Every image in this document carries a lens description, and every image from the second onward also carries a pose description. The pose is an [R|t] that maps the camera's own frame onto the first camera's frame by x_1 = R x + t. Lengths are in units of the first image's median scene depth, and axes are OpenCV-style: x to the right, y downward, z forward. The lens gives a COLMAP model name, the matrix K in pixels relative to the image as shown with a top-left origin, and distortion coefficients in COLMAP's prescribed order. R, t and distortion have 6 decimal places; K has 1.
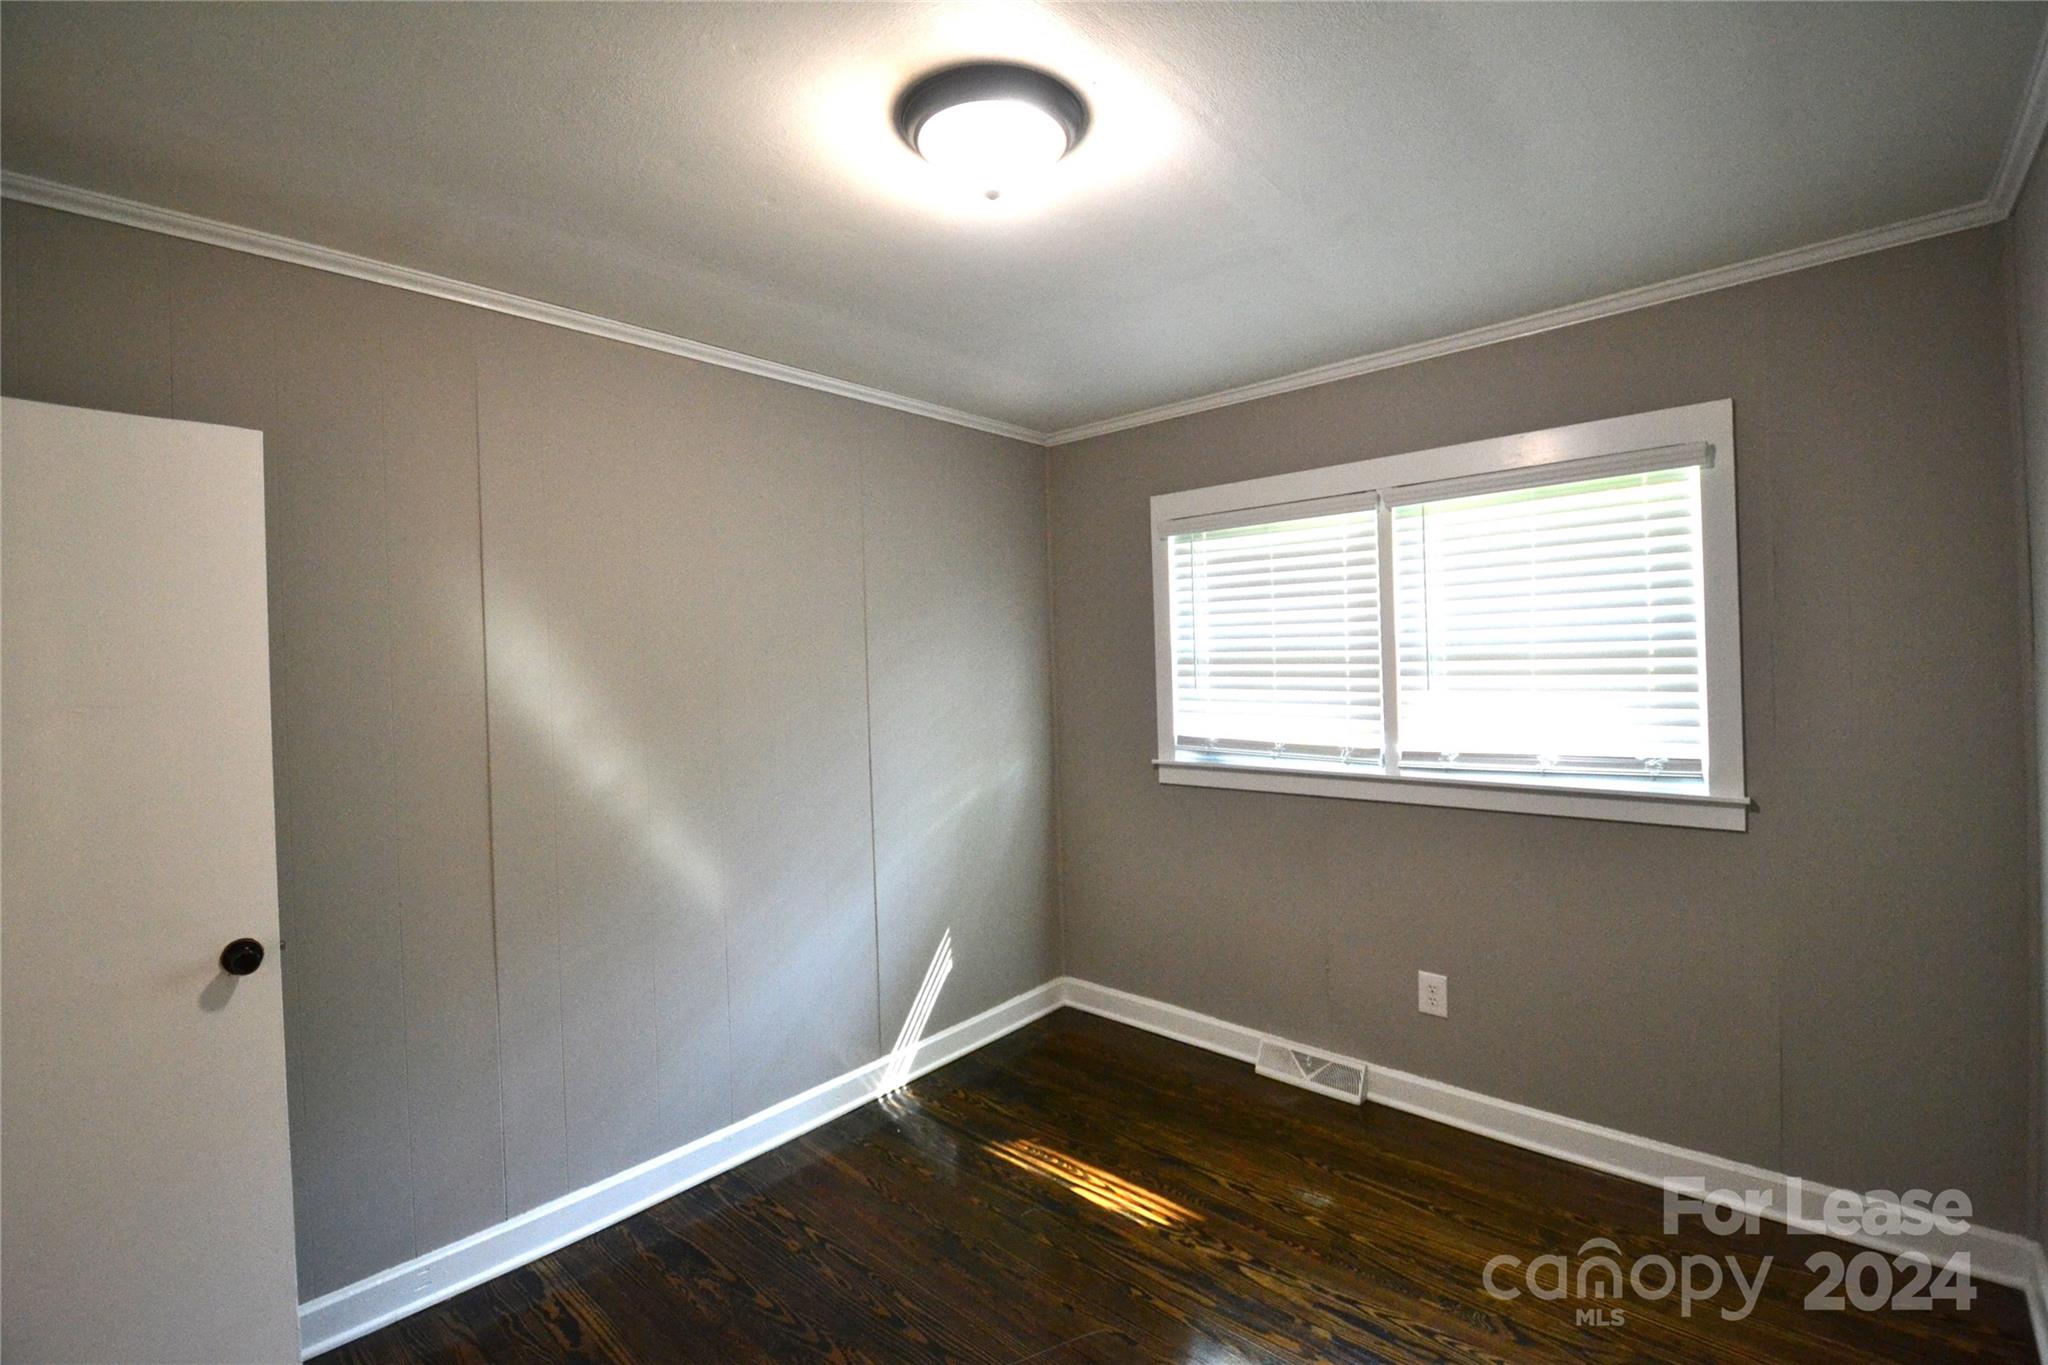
lens RADIAL K [[915.8, 0, 1021.6], [0, 915.8, 671.1], [0, 0, 1]] dist [0.003244, -0.012137]
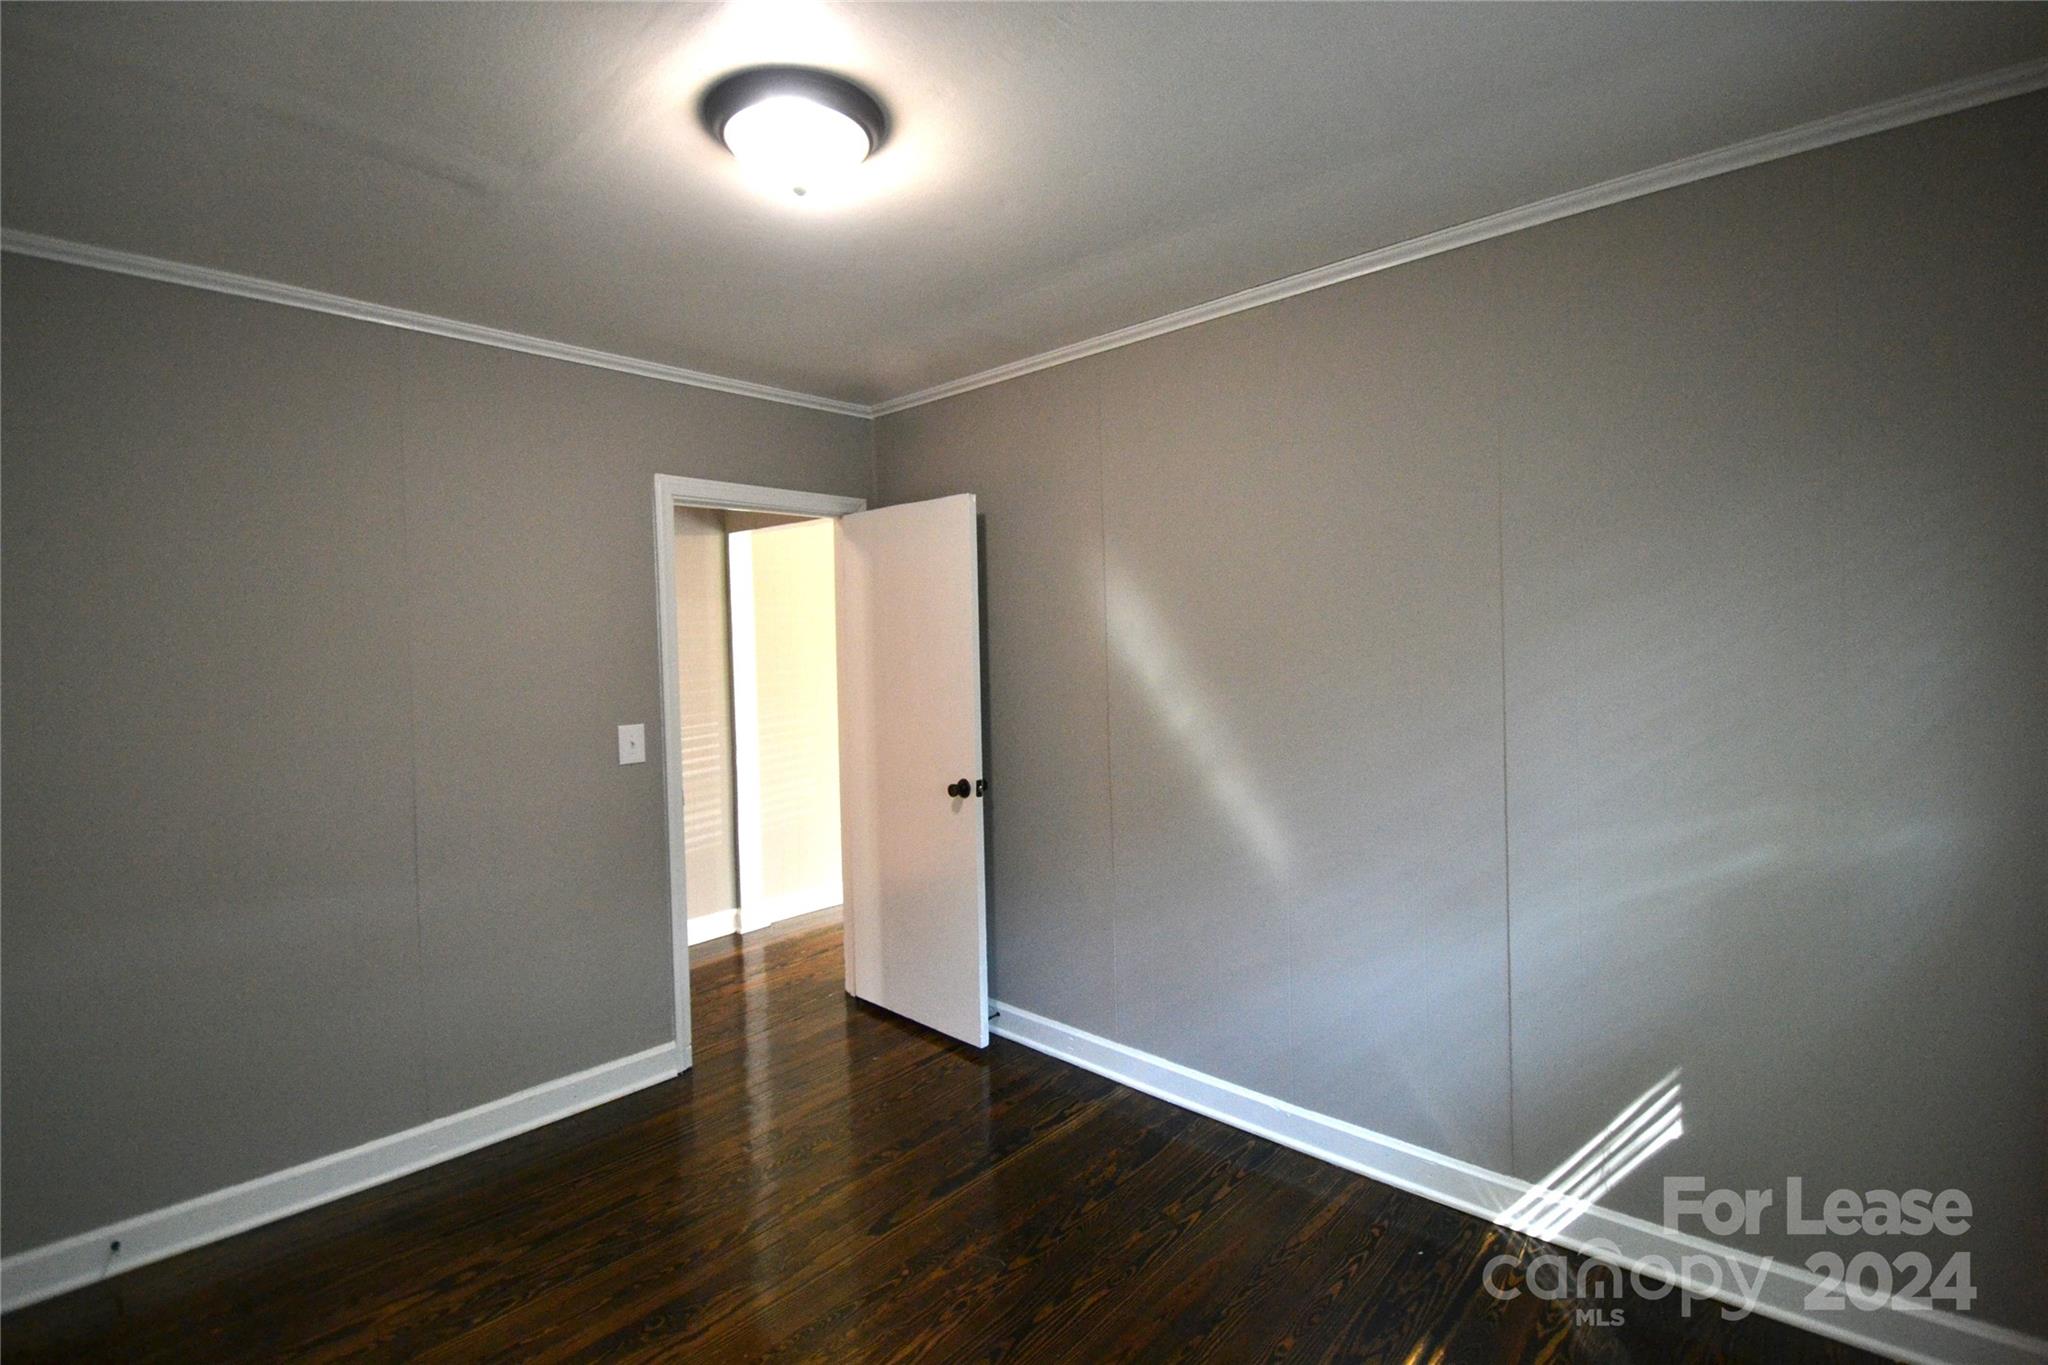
lens RADIAL K [[915.8, 0, 1021.6], [0, 915.8, 671.1], [0, 0, 1]] dist [0.003244, -0.012137]
pose [[-0.013619, 0.065958, -0.997729, 0.571821], [0.024237, 0.997551, 0.065616, -0.022901], [0.999613, -0.023289, -0.015184, 0.695364]]
